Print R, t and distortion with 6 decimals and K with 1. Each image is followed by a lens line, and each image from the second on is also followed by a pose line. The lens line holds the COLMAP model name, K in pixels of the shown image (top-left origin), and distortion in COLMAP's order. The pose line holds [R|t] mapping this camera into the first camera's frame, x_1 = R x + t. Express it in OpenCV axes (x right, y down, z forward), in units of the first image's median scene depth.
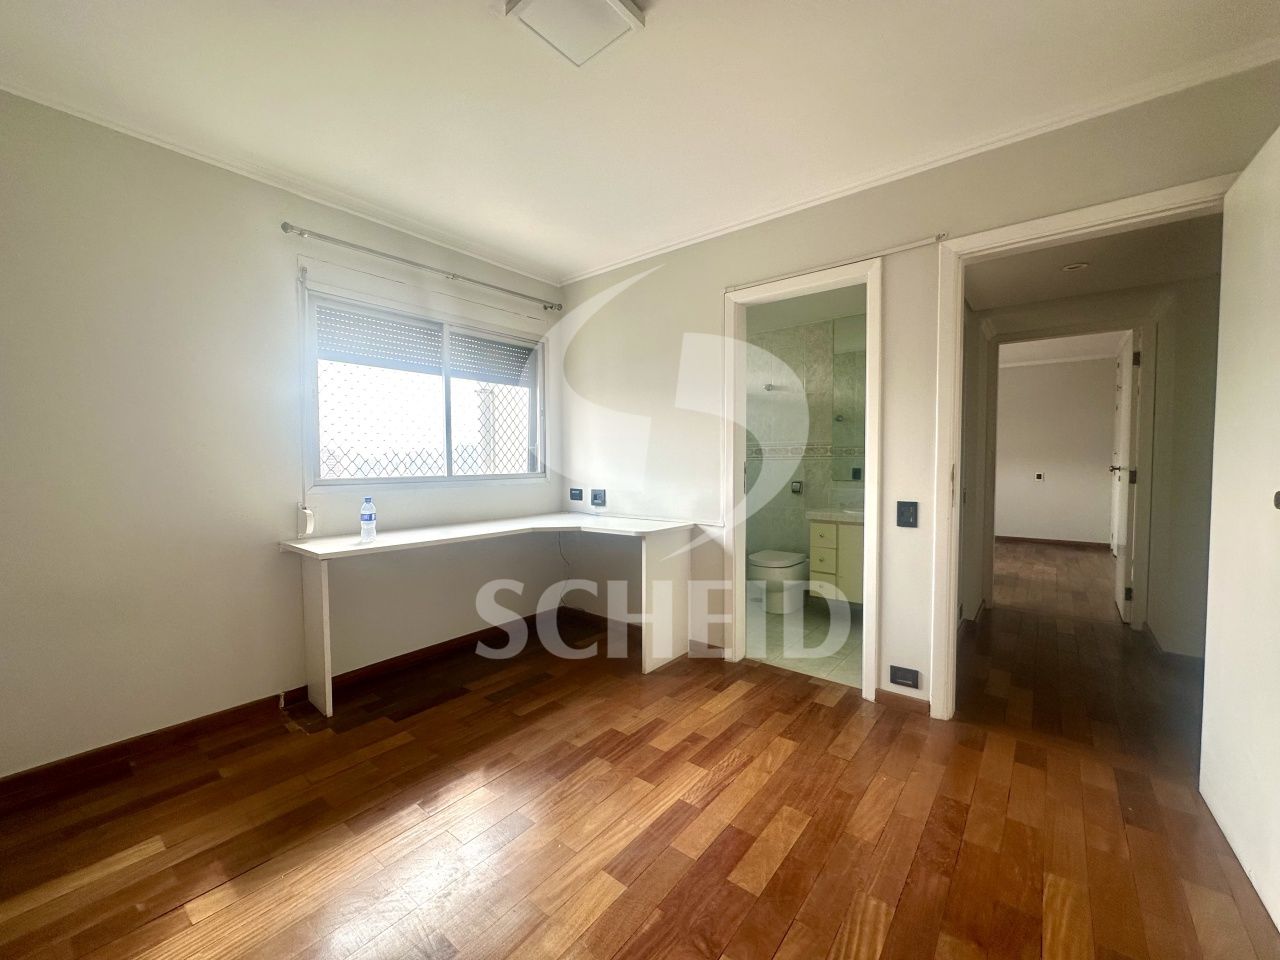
lens RADIAL K [[512.8, 0, 640.0], [0, 512.8, 480.0], [0, 0, 1]] dist [-0.000210, -0.000086]
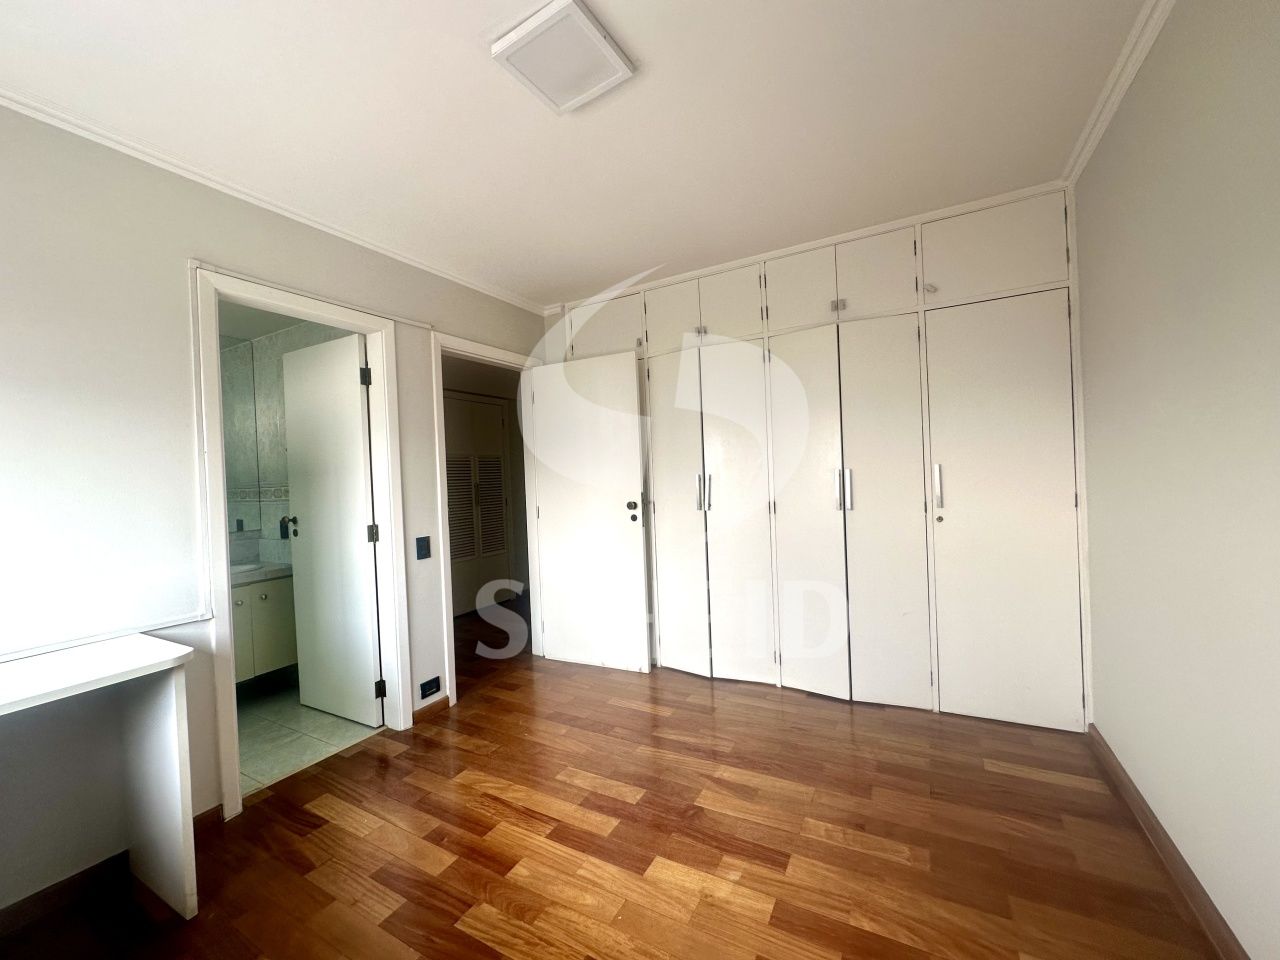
lens RADIAL K [[512.8, 0, 640.0], [0, 512.8, 480.0], [0, 0, 1]] dist [-0.000210, -0.000086]
pose [[-0.173265, 0.001658, 0.984874, -0.649692], [0.078198, 0.996865, 0.012079, -0.057316], [-0.981766, 0.079108, -0.172852, 0.631529]]
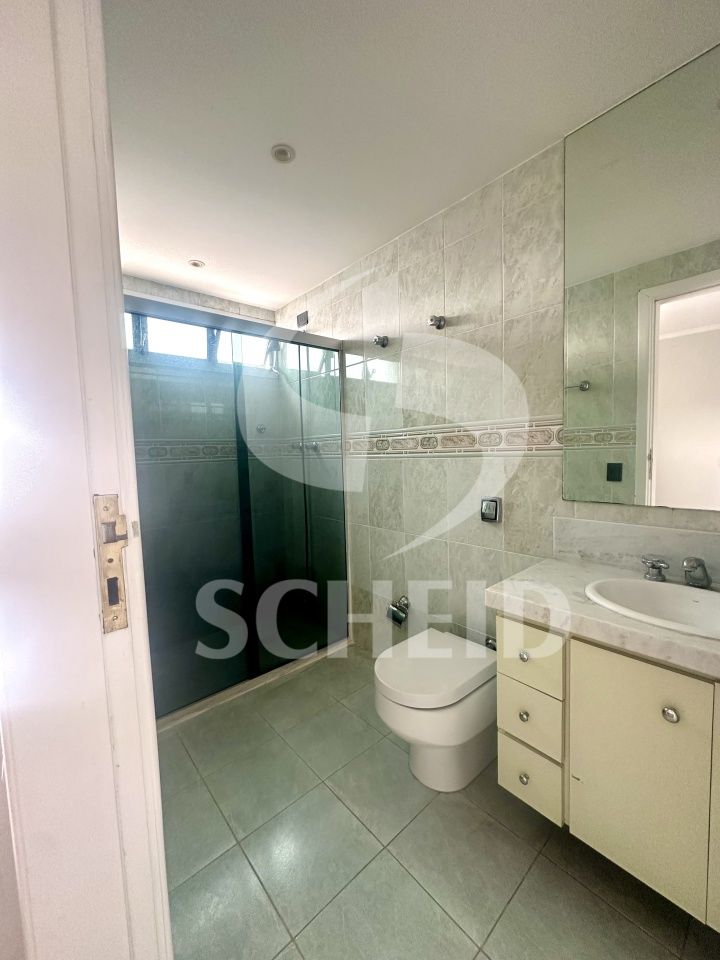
lens RADIAL K [[384.6, 0, 360.0], [0, 384.6, 480.0], [0, 0, 1]] dist [-0.000210, -0.000086]
pose [[0.985053, -0.013237, -0.171741, 0.264261], [0.019425, 0.999219, 0.034401, -0.034140], [0.171151, -0.037223, 0.984541, 0.649037]]
